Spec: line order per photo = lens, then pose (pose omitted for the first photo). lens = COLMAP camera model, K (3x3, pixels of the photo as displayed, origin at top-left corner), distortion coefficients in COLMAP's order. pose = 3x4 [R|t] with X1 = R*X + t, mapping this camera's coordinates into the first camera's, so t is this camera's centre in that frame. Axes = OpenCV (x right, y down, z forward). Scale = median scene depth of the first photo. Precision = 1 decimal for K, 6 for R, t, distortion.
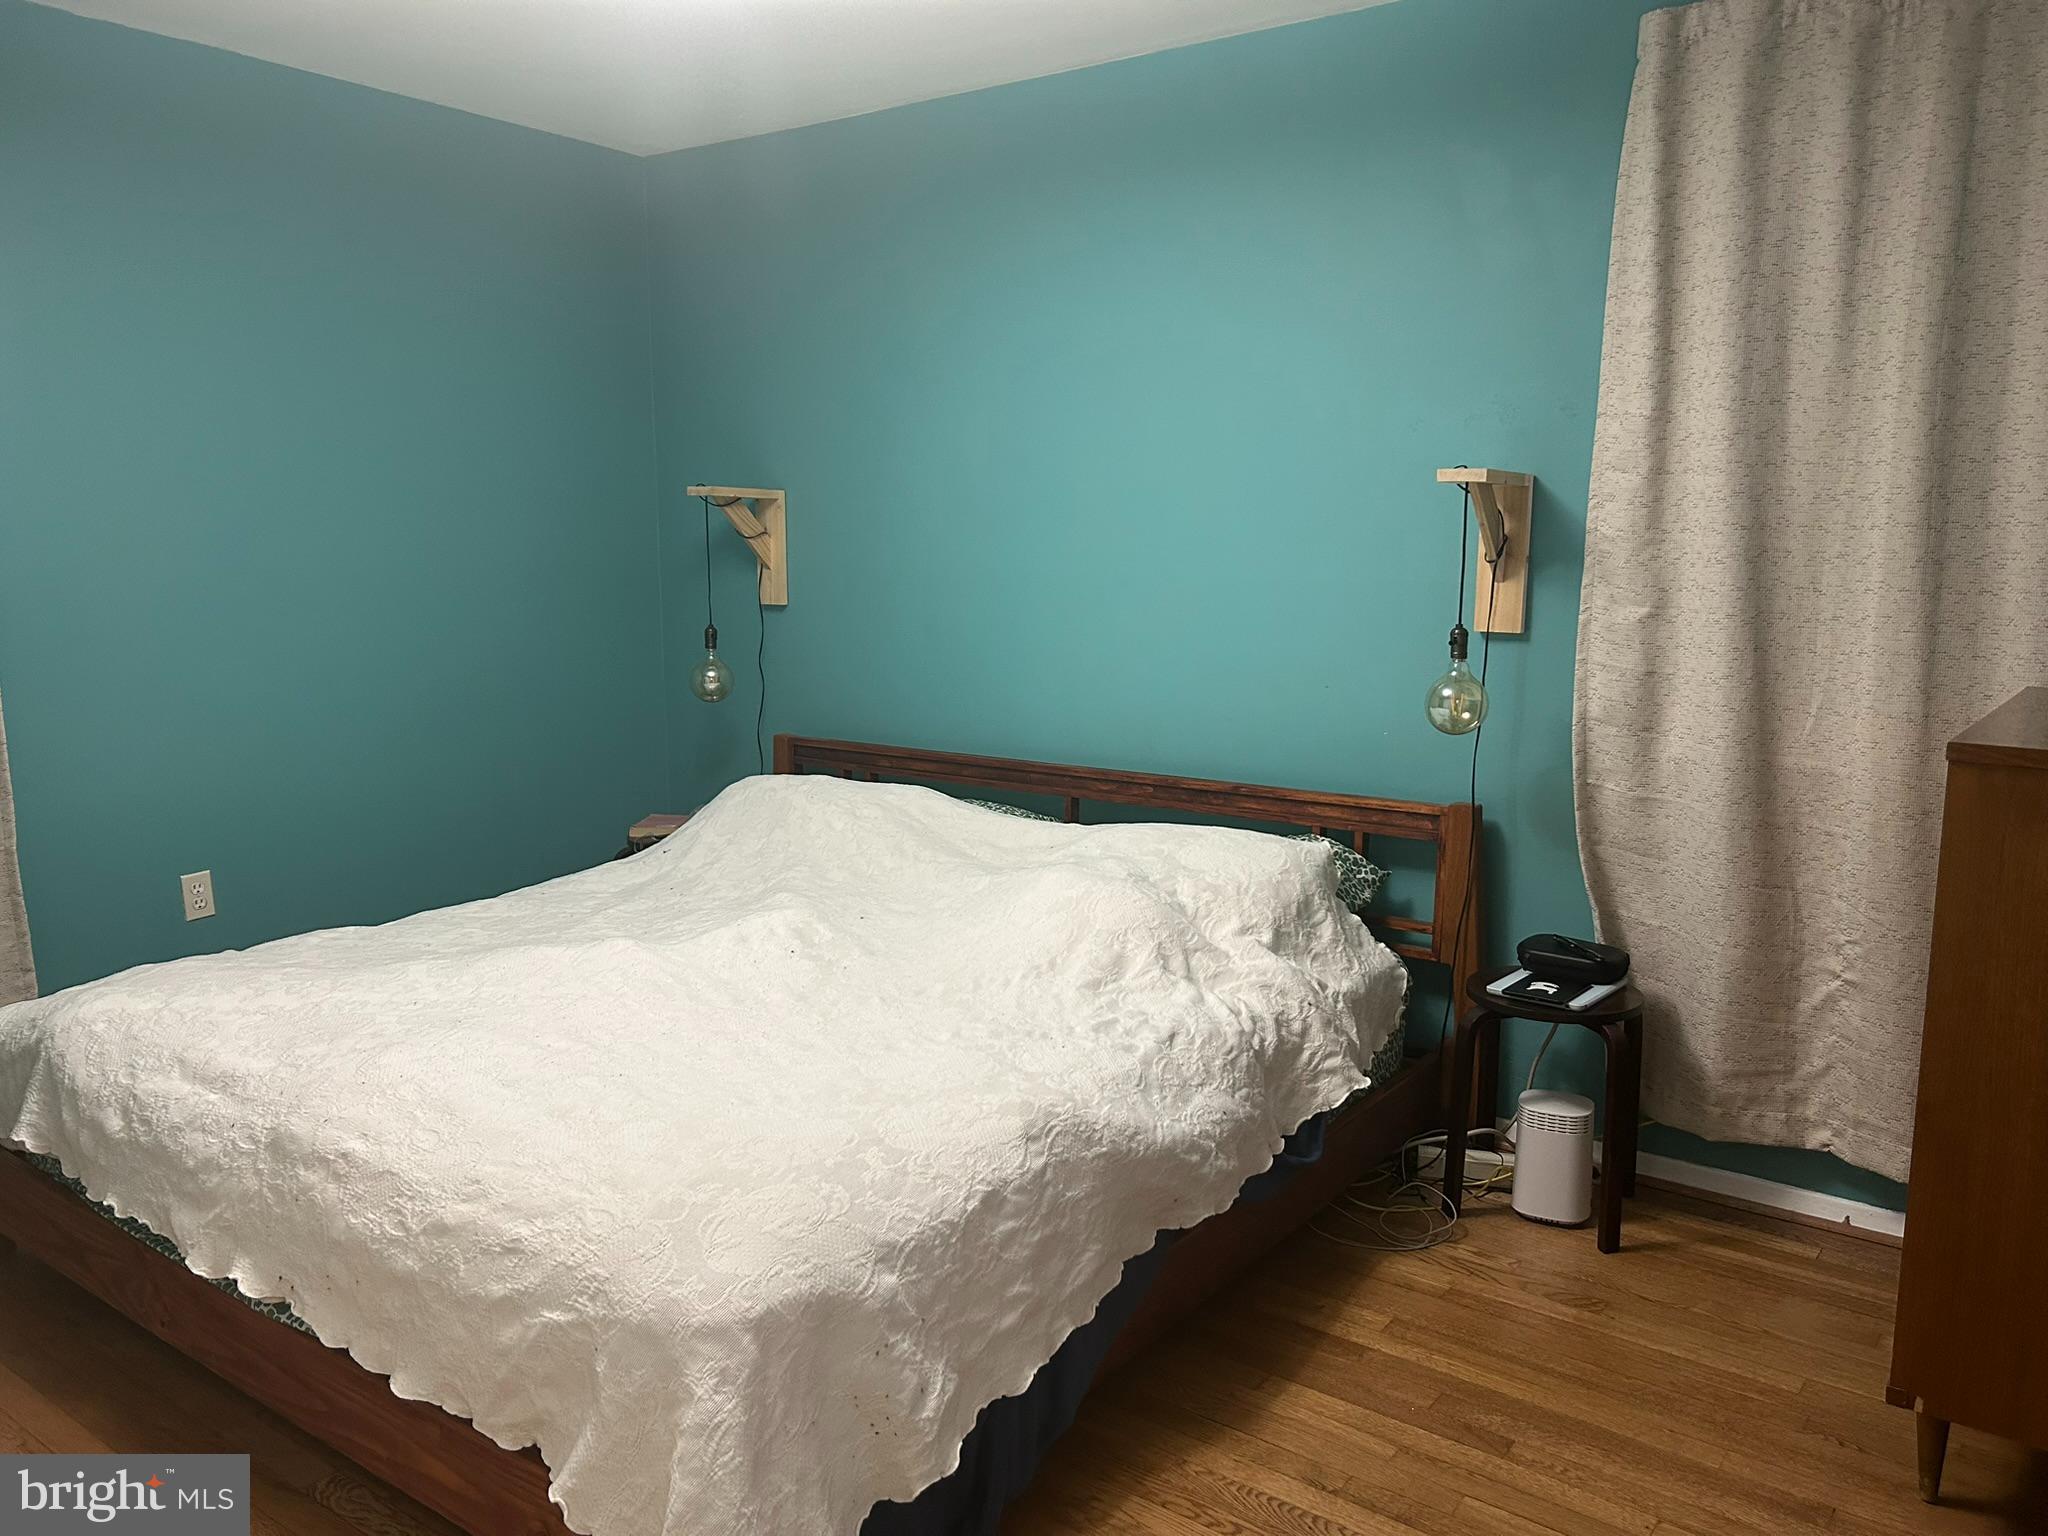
lens RADIAL K [[1538.1, 0, 1044.7], [0, 1538.1, 759.4], [0, 0, 1]] dist [0.047603, -0.057117]
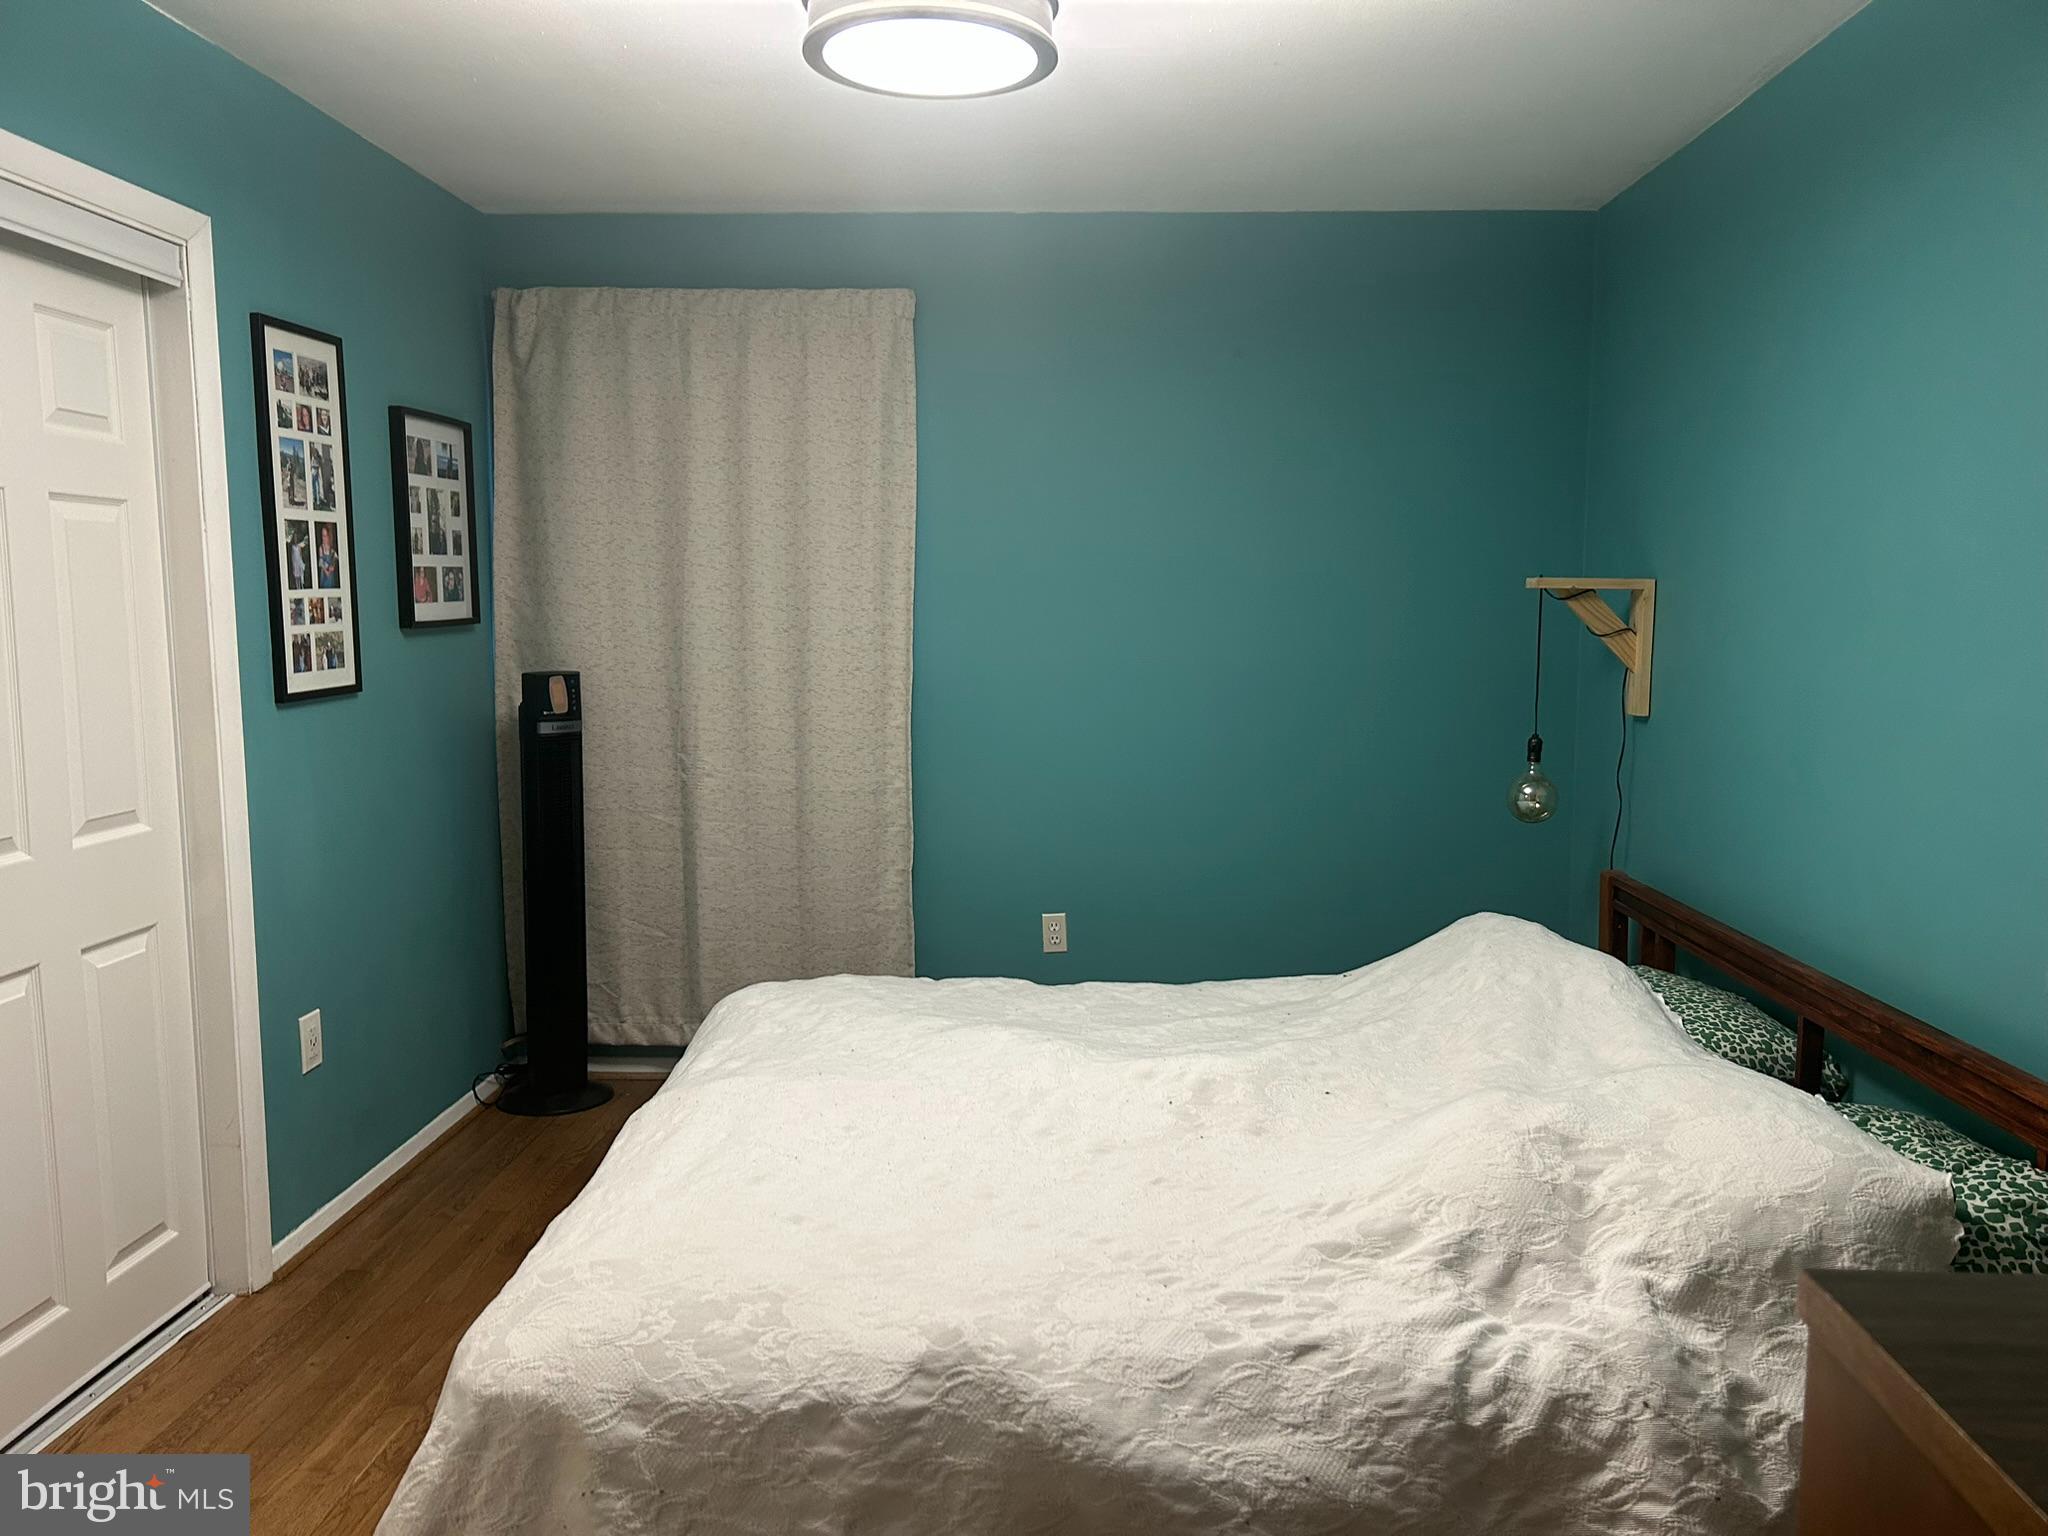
lens RADIAL K [[1538.1, 0, 1028.5], [0, 1538.1, 778.4], [0, 0, 1]] dist [0.047603, -0.057117]
pose [[0.565119, 0.096856, -0.819304, 0.599584], [-0.123672, 0.991809, 0.031945, -0.096825], [0.815687, 0.083272, 0.572469, 0.465957]]
